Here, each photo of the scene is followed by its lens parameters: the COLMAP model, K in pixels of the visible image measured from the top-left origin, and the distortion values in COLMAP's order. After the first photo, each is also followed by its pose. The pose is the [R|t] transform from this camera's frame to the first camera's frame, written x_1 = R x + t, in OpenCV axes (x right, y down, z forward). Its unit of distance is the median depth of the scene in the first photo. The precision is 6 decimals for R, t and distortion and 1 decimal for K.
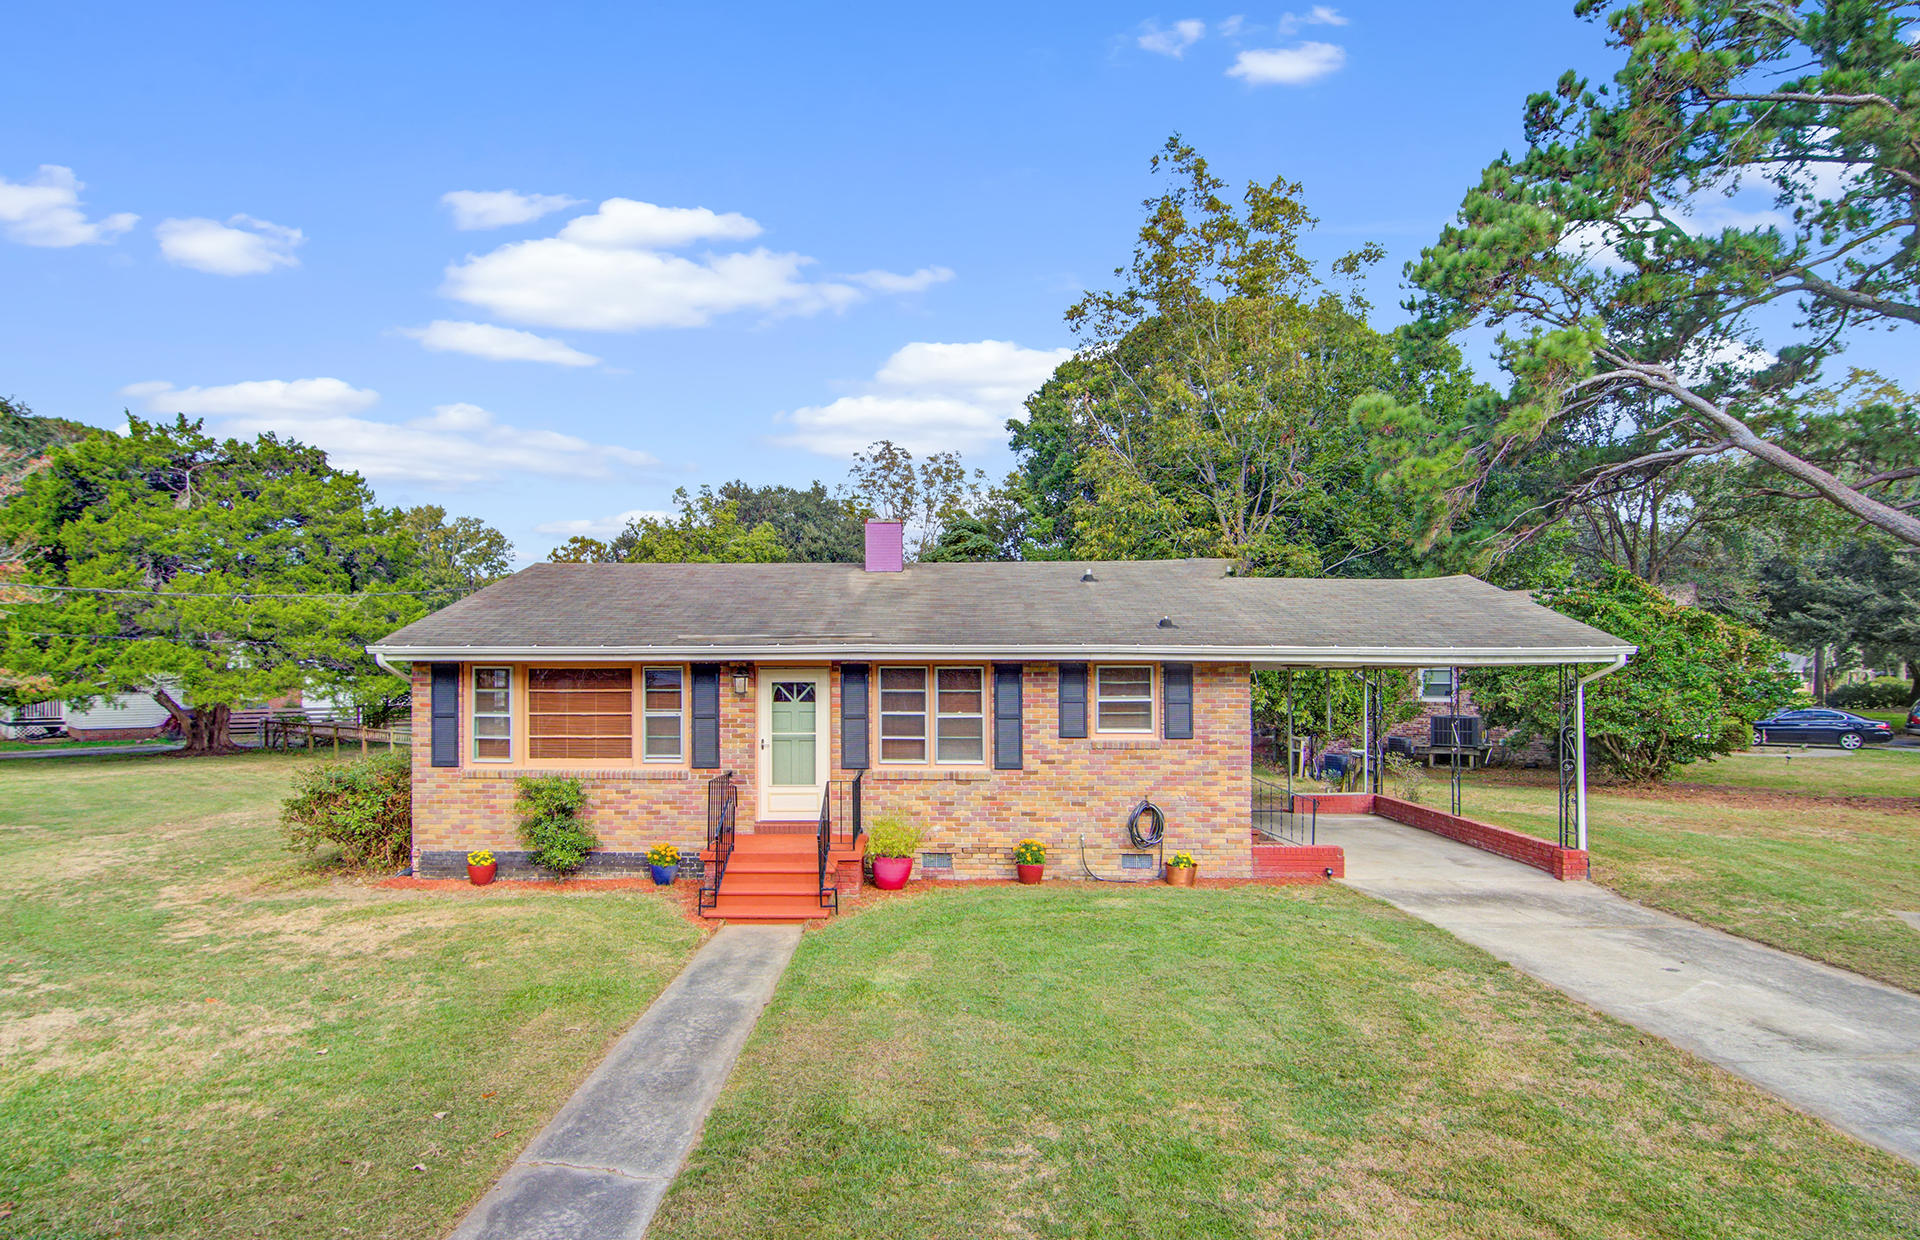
lens RADIAL K [[945.5, 0, 854.3], [0, 945.5, 699.0], [0, 0, 1]] dist [-0.022393, -0.000618]
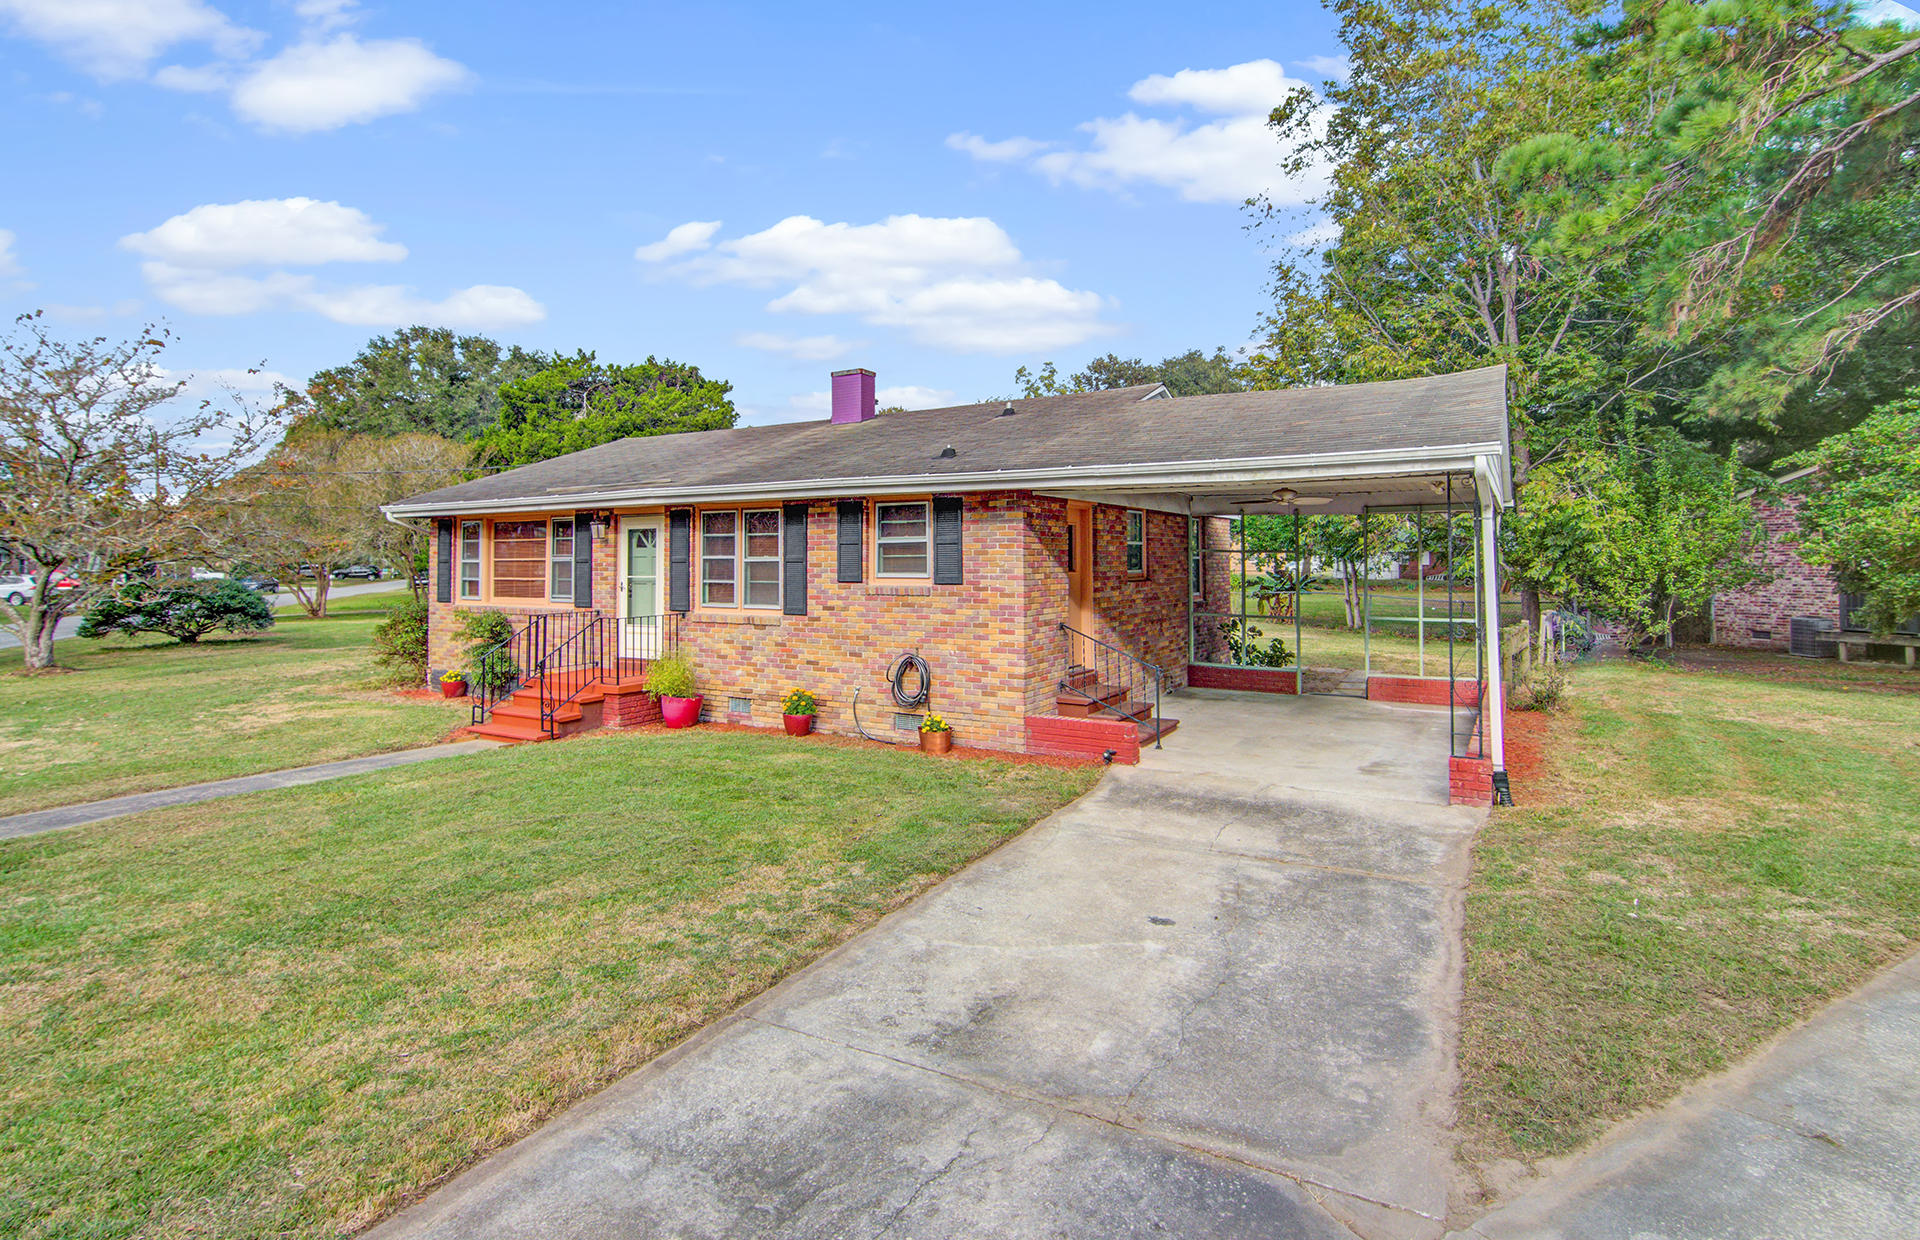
lens RADIAL K [[908.0, 0, 902.5], [0, 908.0, 567.6], [0, 0, 1]] dist [-0.010585, -0.000330]
pose [[0.879894, 0.001717, -0.475167, 0.693471], [-0.009440, 0.999859, -0.013867, 0.038143], [0.475076, 0.016687, 0.879786, 0.240362]]
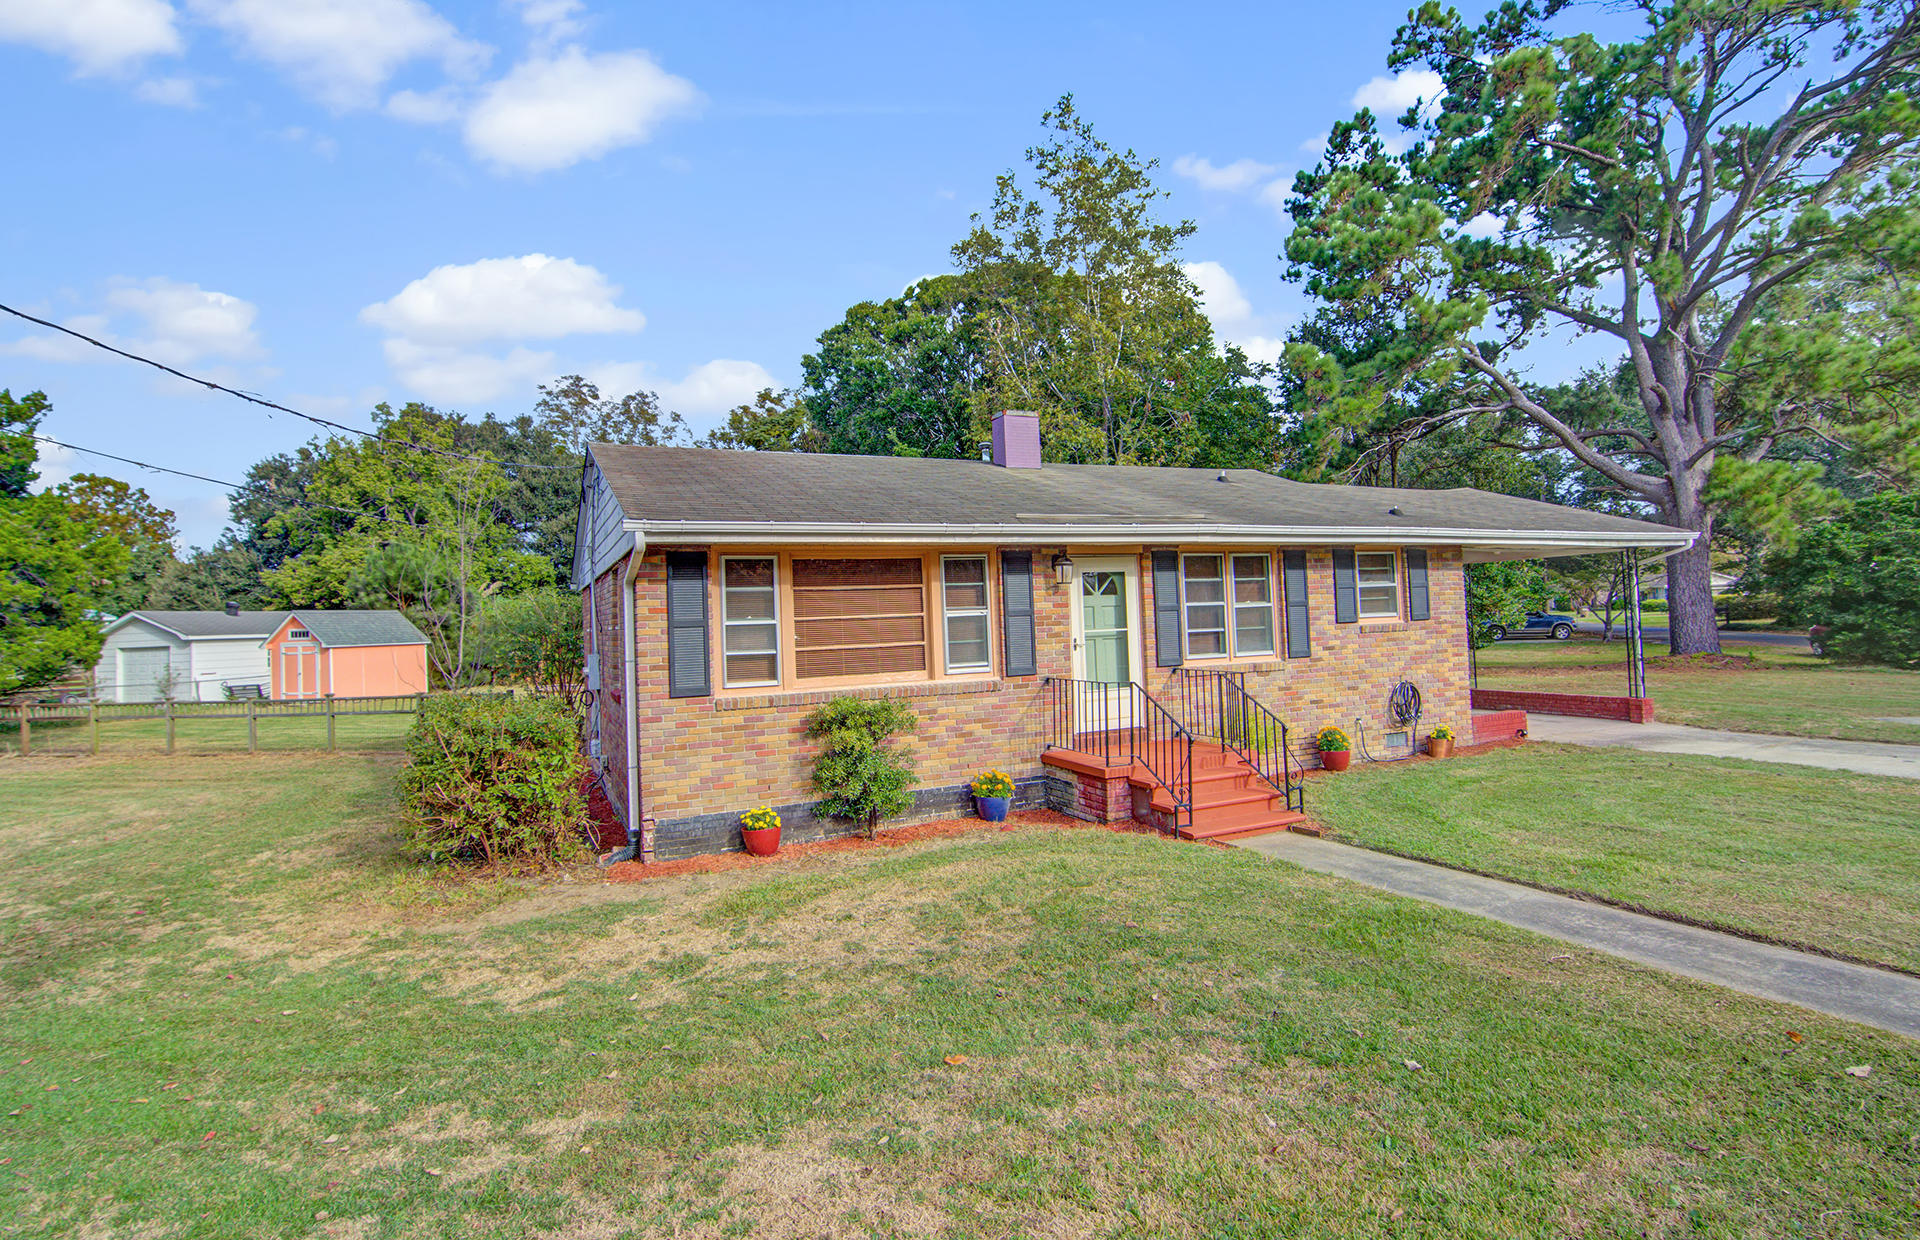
lens RADIAL K [[927.5, 0, 938.6], [0, 927.5, 624.0], [0, 0, 1]] dist [-0.008938, -0.000831]
pose [[0.896054, -0.033139, 0.442707, -0.592952], [0.045345, 0.998827, -0.017011, 0.039038], [-0.441624, 0.035318, 0.896505, 0.301617]]
